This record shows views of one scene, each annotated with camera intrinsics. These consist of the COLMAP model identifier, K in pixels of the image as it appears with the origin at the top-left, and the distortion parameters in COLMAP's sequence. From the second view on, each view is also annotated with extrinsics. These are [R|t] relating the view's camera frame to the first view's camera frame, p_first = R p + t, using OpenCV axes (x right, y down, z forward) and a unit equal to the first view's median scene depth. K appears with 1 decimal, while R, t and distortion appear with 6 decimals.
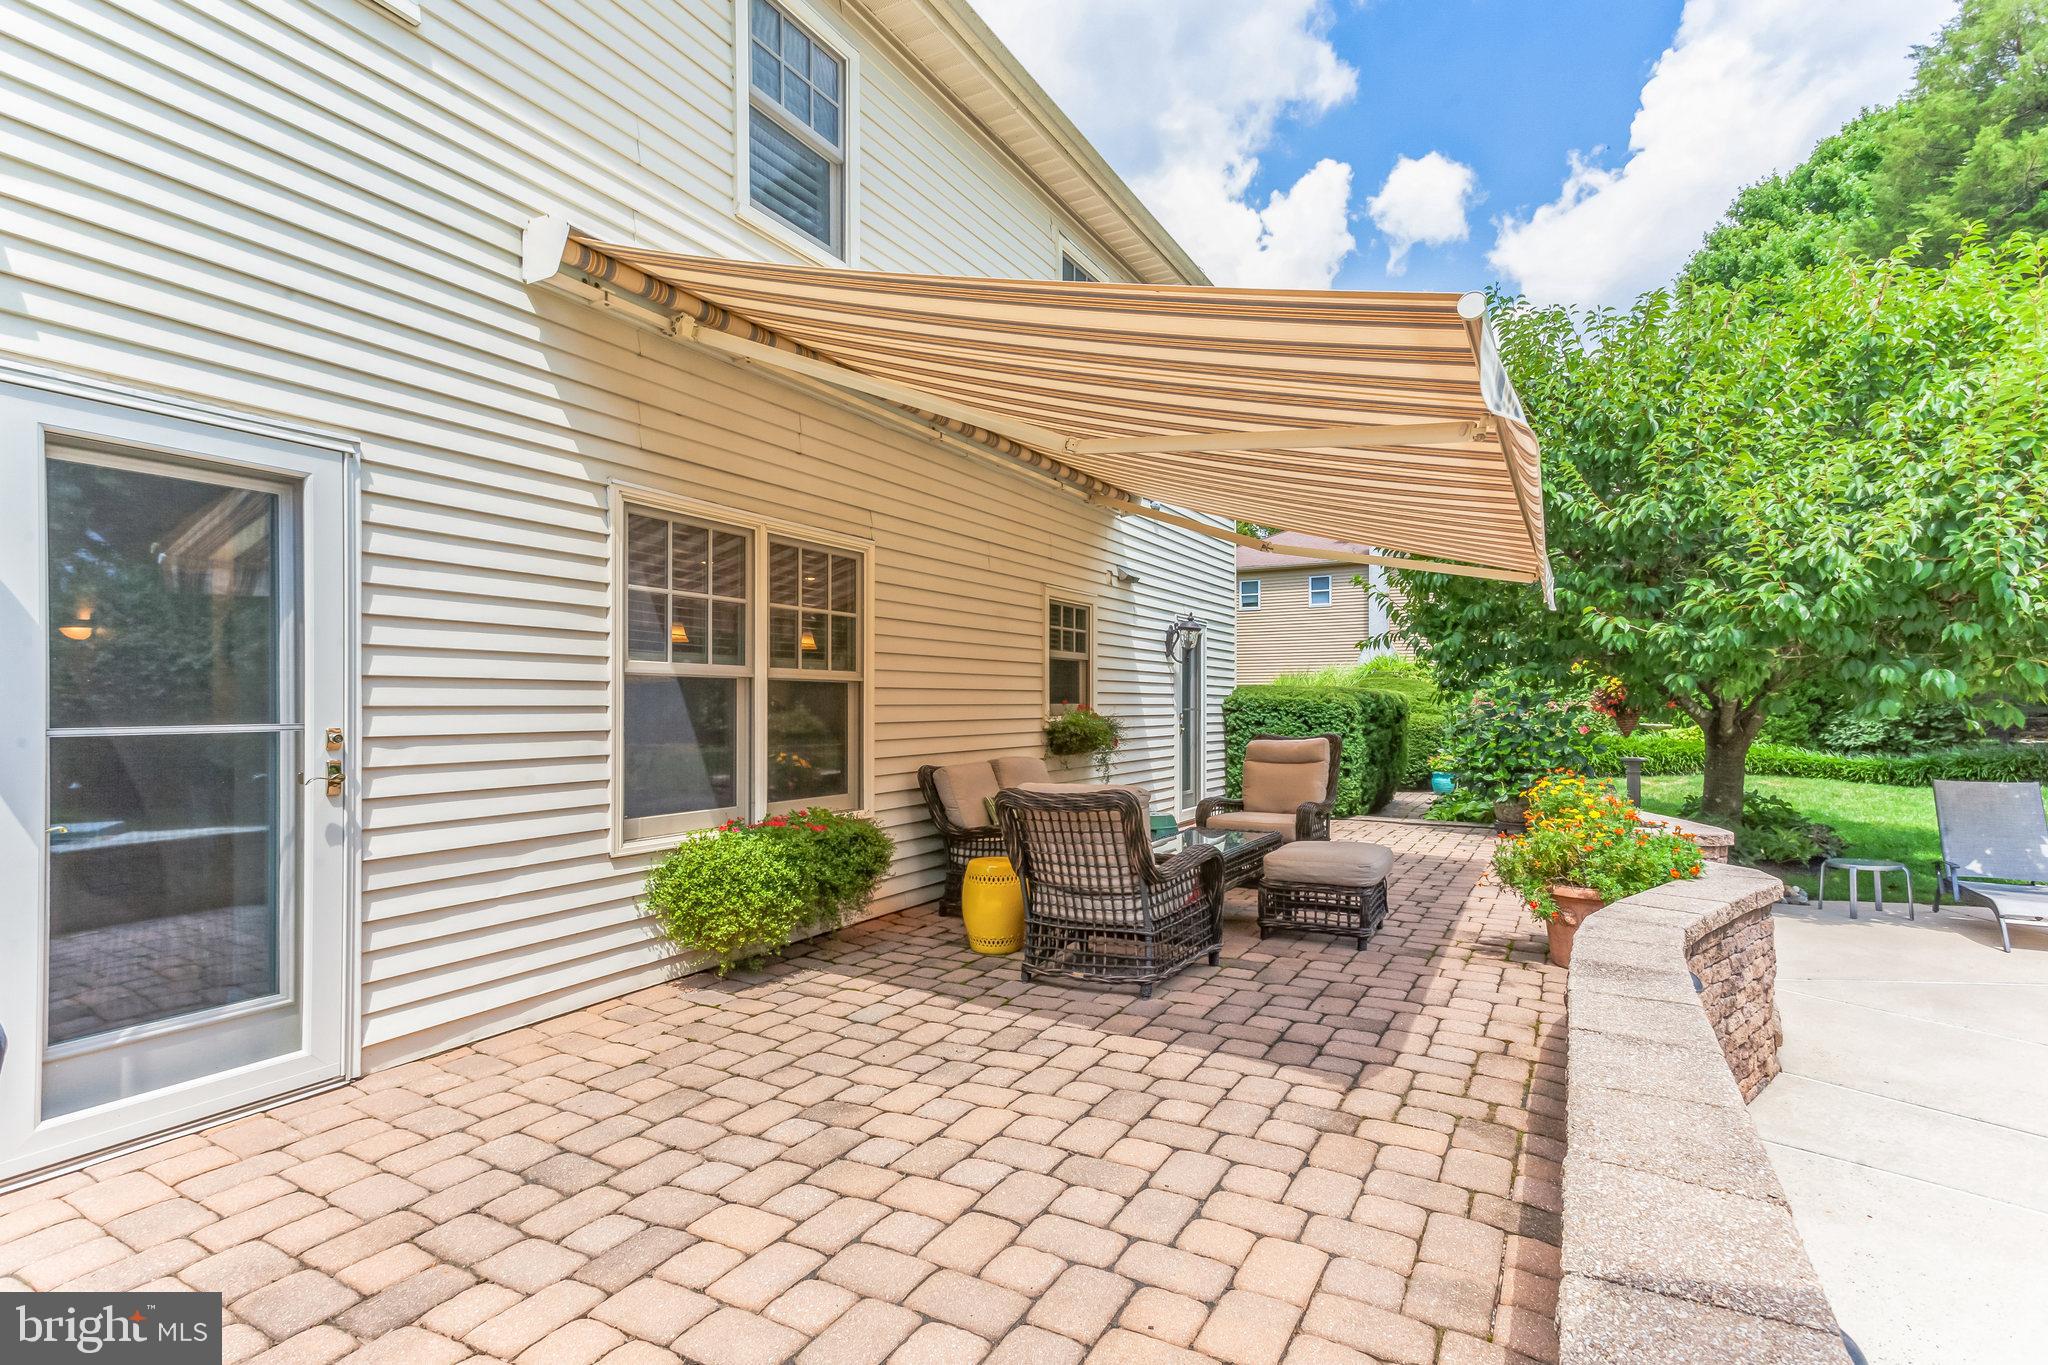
lens RADIAL K [[998.7, 0, 1015.3], [0, 998.7, 687.6], [0, 0, 1]] dist [0.028966, 0.000374]
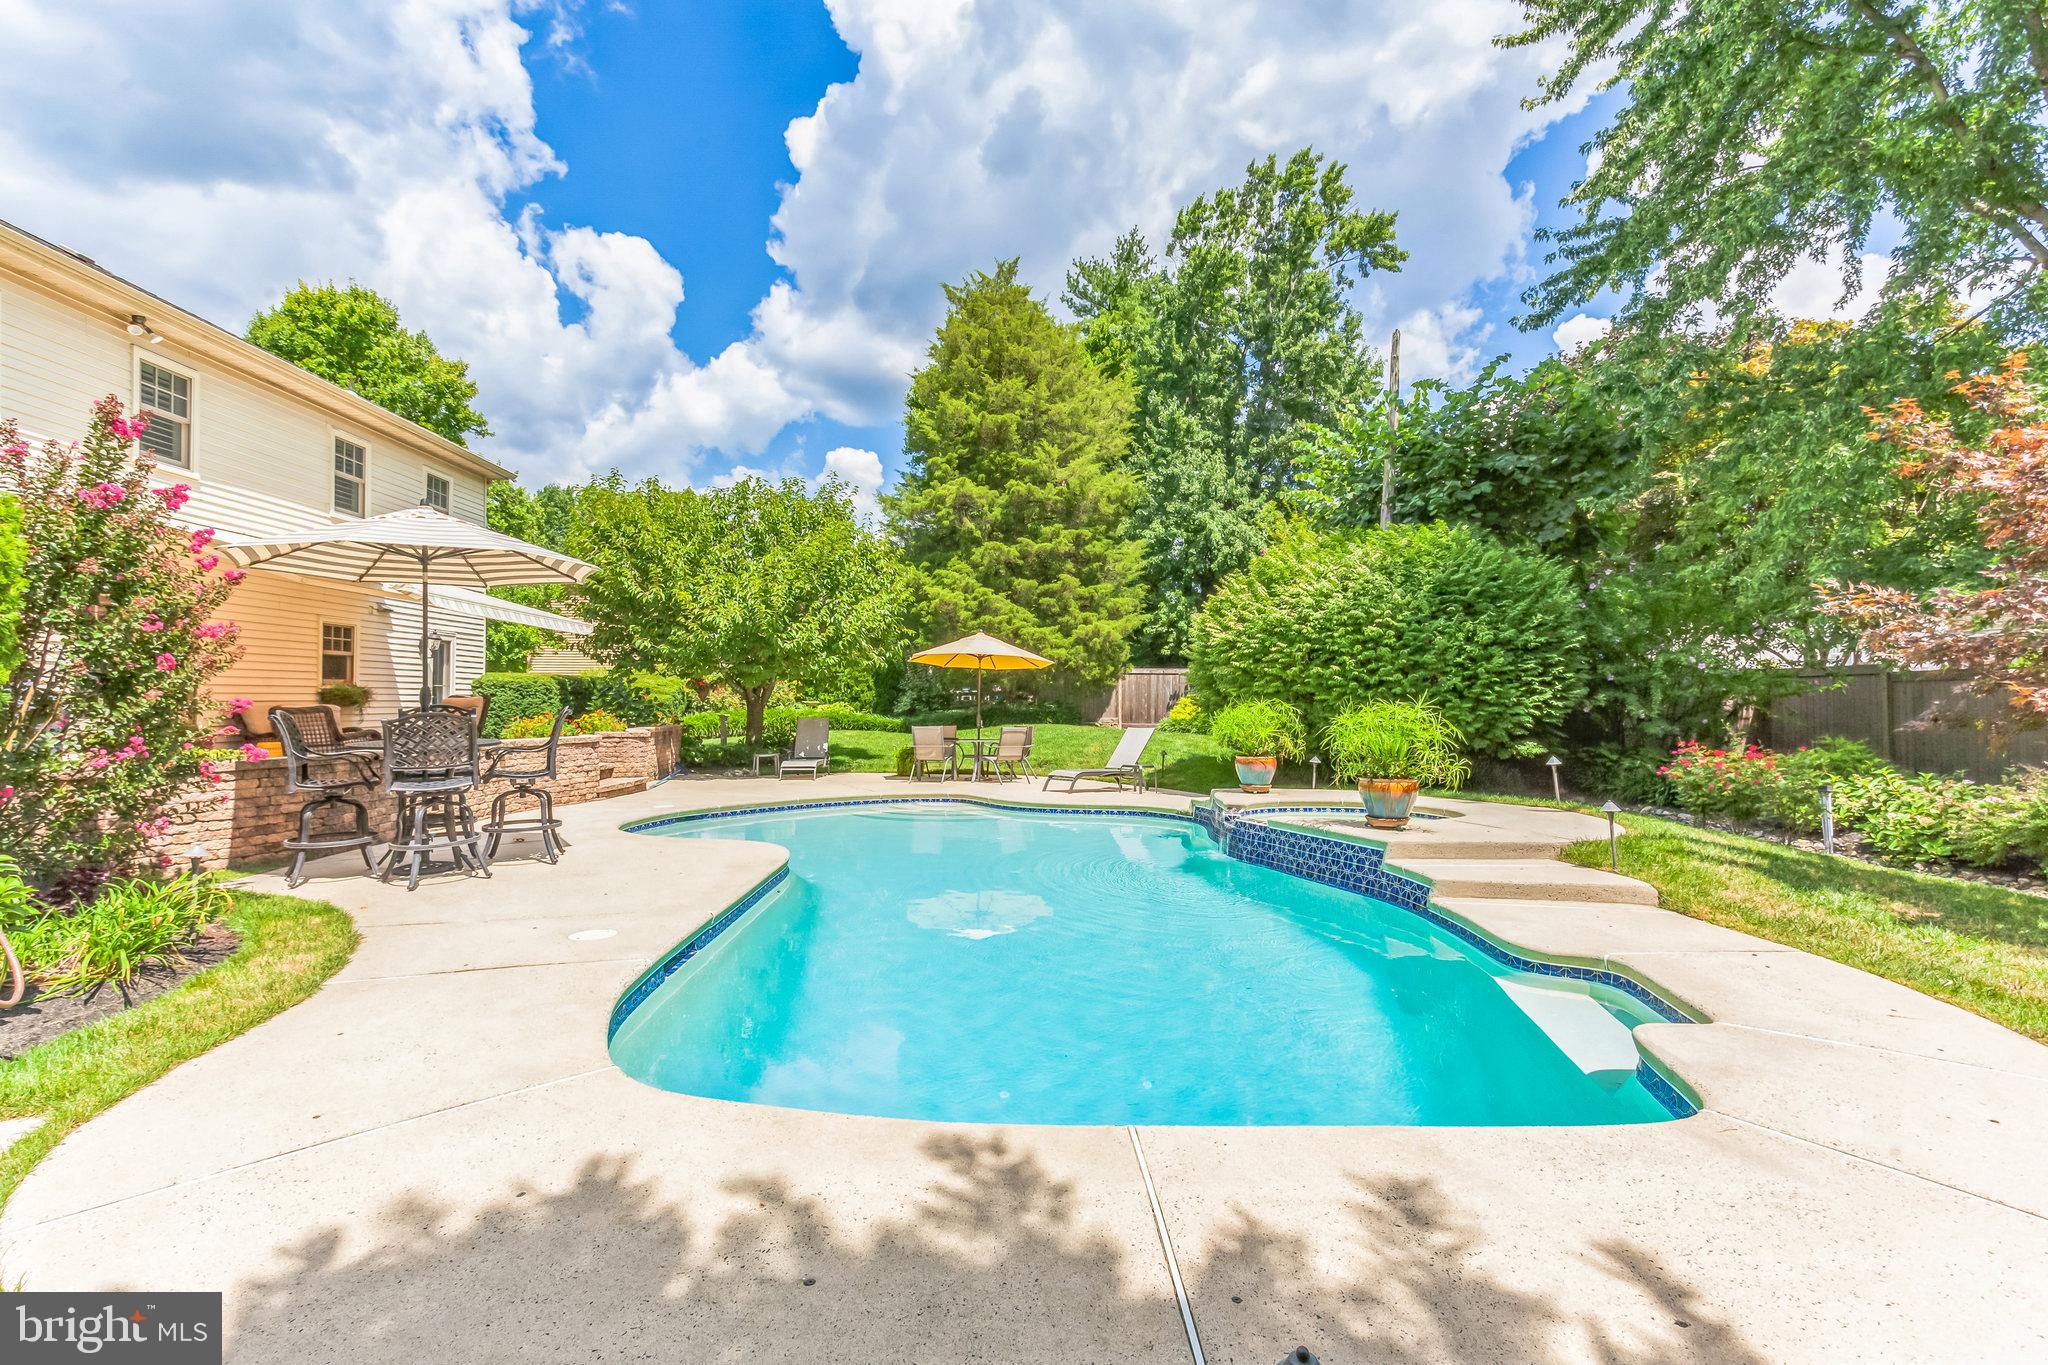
lens RADIAL K [[998.7, 0, 1015.3], [0, 998.7, 687.6], [0, 0, 1]] dist [0.028966, 0.000374]
pose [[0.847221, 0.008252, 0.531177, 0.120303], [-0.010833, 0.999940, 0.001746, 0.014968], [-0.531130, -0.007233, 0.847259, -1.244341]]
